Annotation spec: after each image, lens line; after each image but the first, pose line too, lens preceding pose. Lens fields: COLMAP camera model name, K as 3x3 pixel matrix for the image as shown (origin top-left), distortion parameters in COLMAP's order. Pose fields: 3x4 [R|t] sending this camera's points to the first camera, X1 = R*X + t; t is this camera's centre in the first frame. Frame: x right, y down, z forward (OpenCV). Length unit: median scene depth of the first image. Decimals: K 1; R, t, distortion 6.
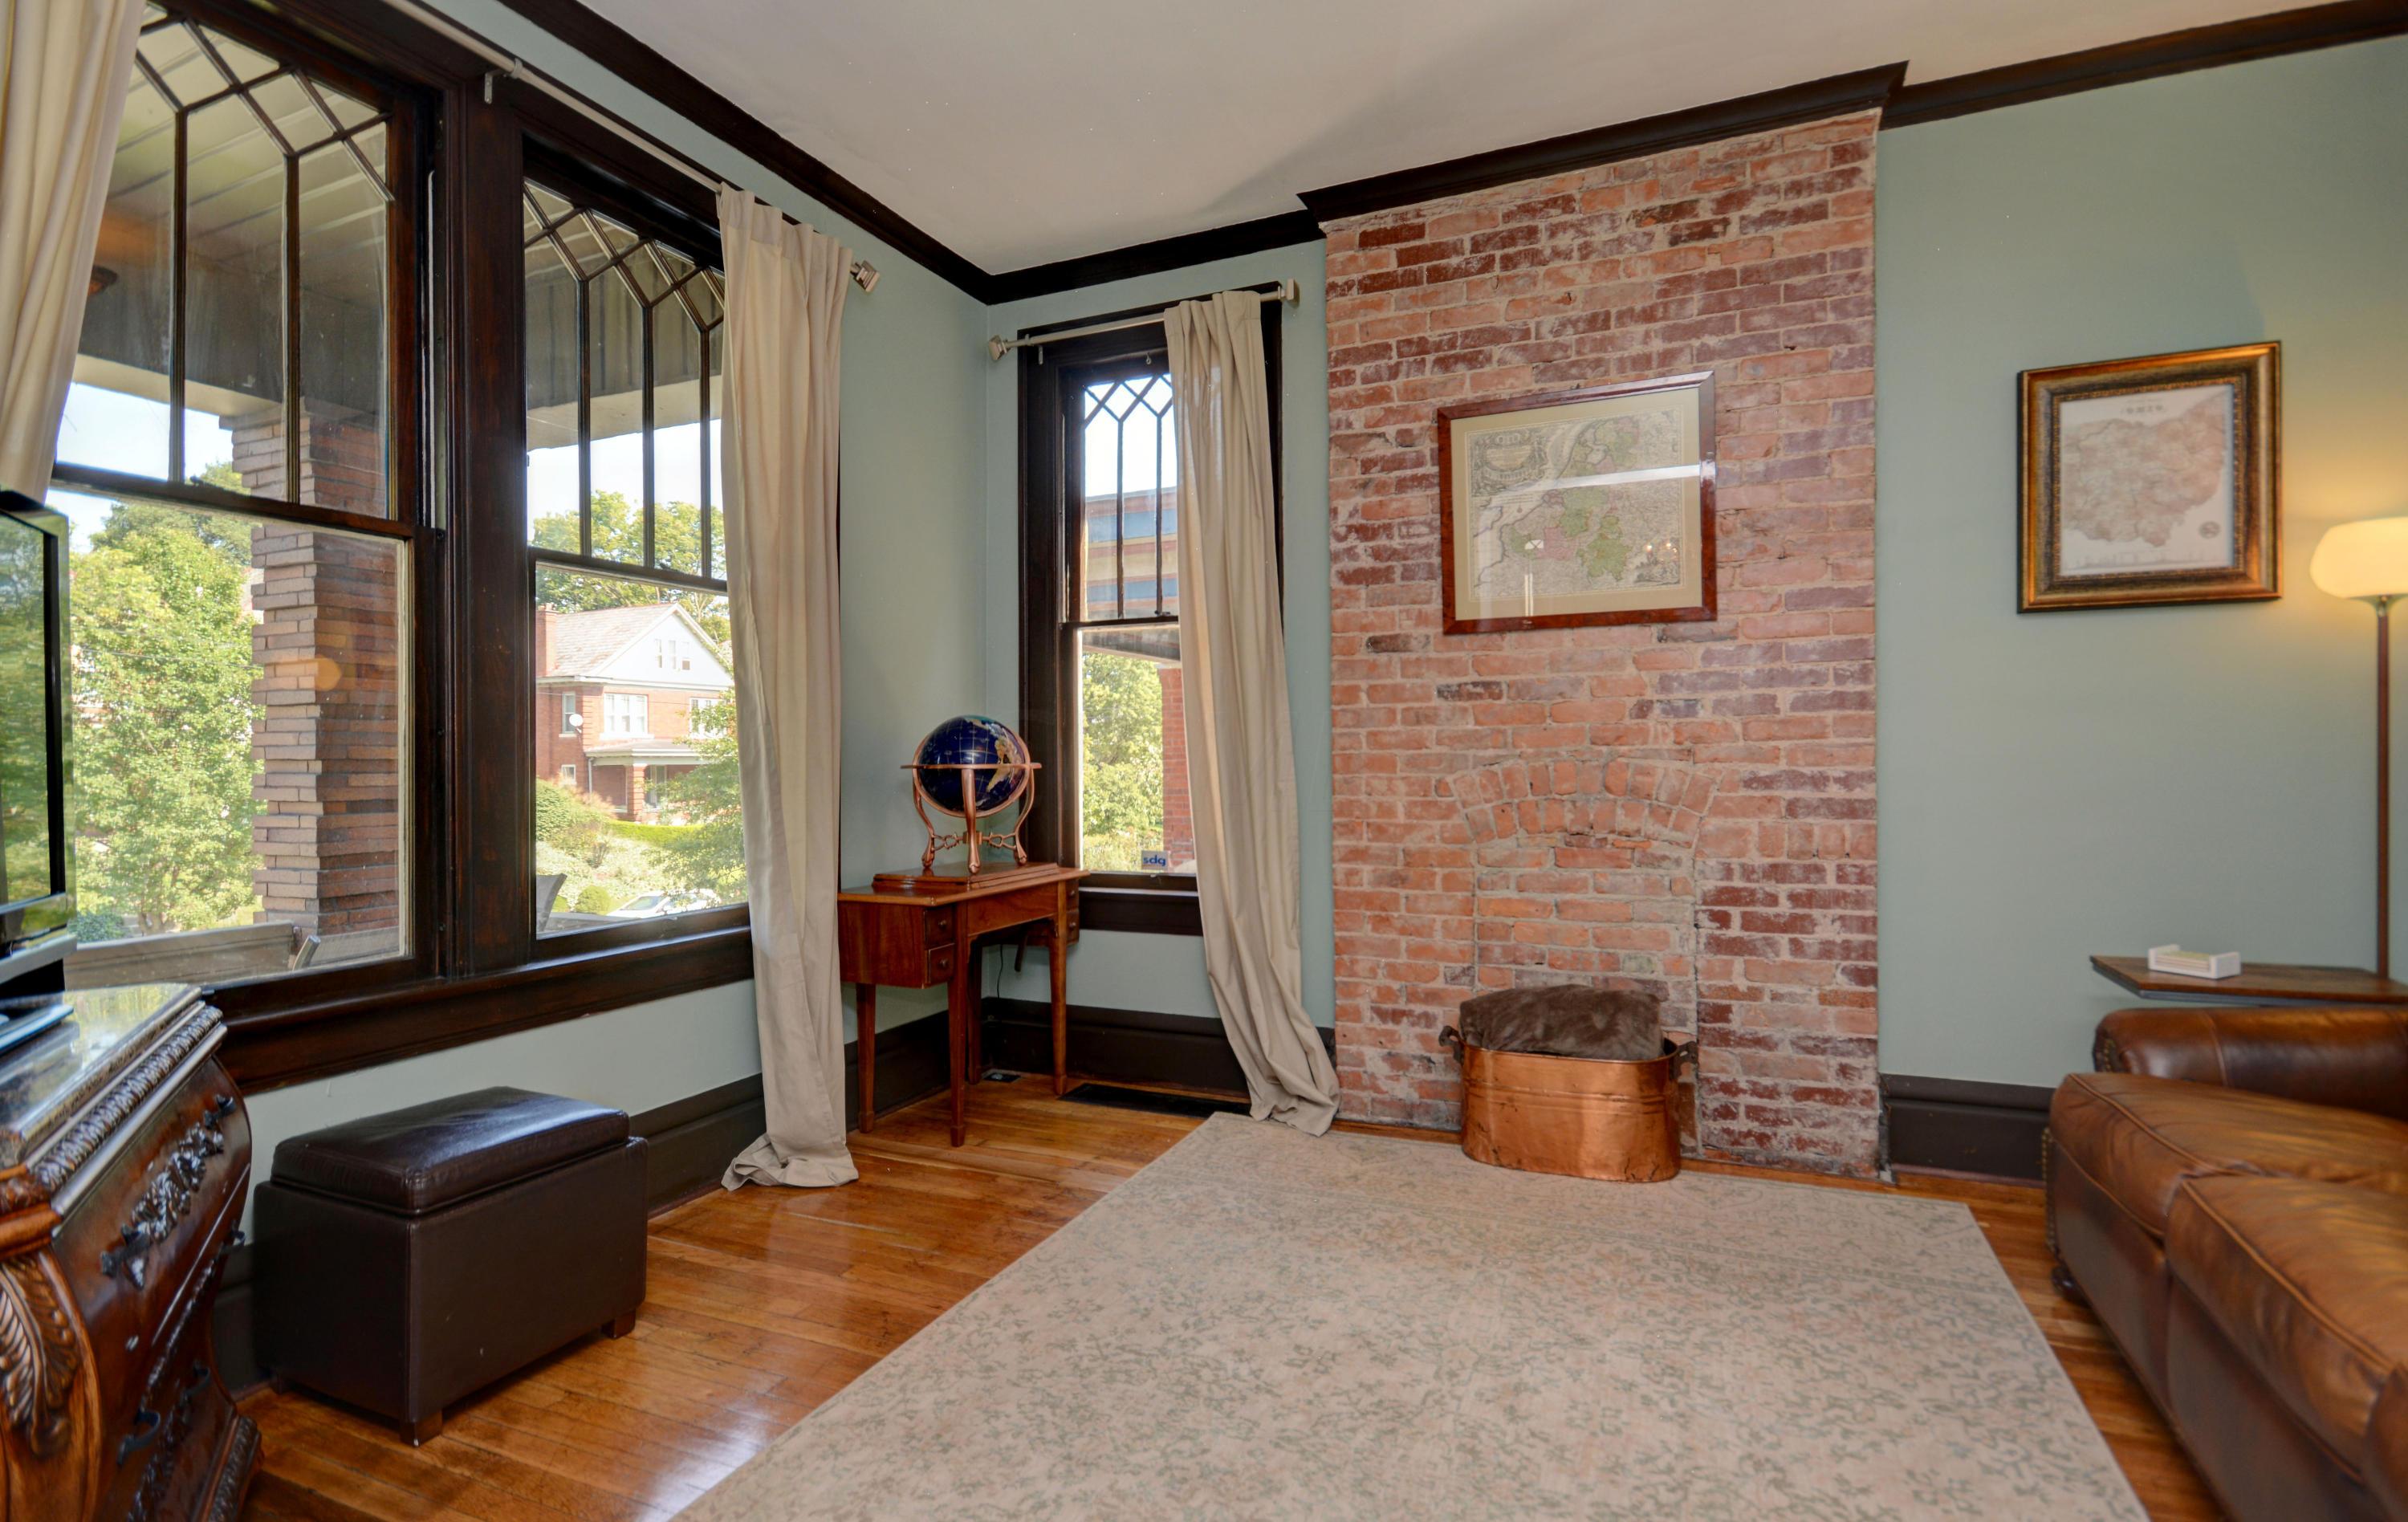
lens RADIAL K [[1119.7, 0, 1204.0], [0, 1119.7, 761.0], [0, 0, 1]] dist [0.000892, 0.000731]
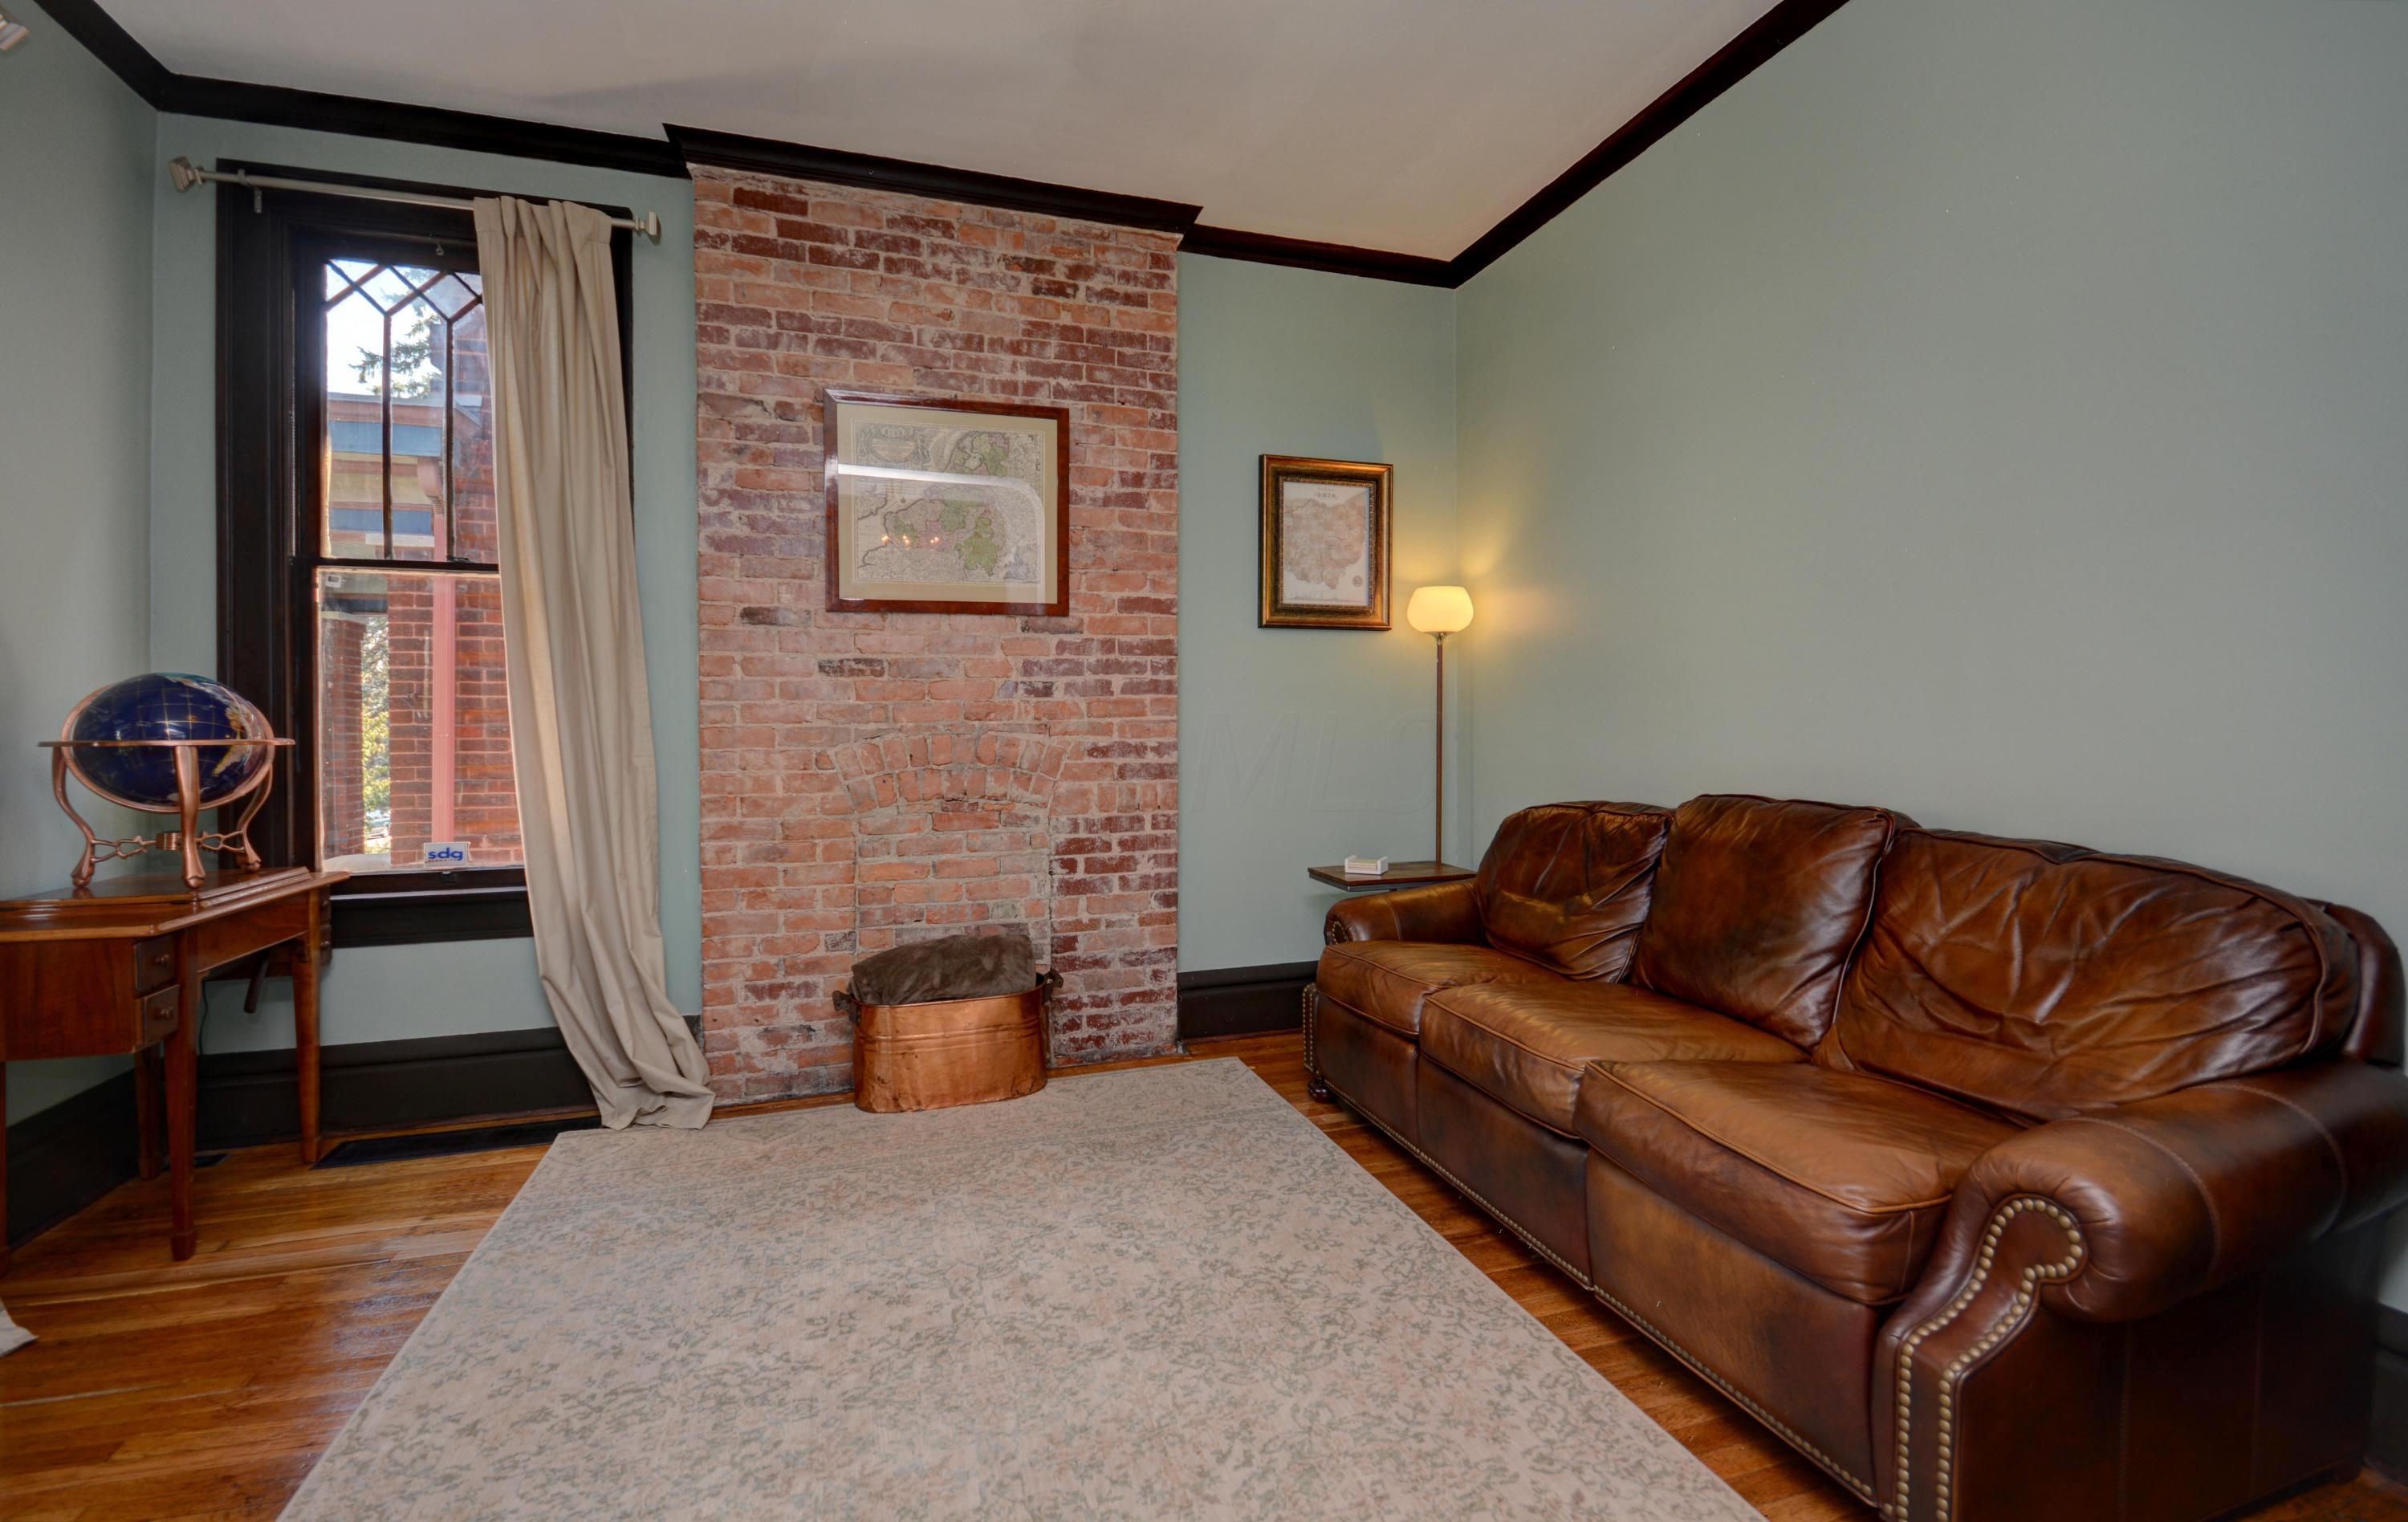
lens RADIAL K [[1082.0, 0, 1205.0], [0, 1082.0, 745.2], [0, 0, 1]] dist [-0.014494, 0.005984]
pose [[0.747620, -0.007689, 0.664082, -0.198329], [0.001511, 0.999950, 0.009876, 0.000656], [-0.664125, -0.006380, 0.747594, 0.034706]]
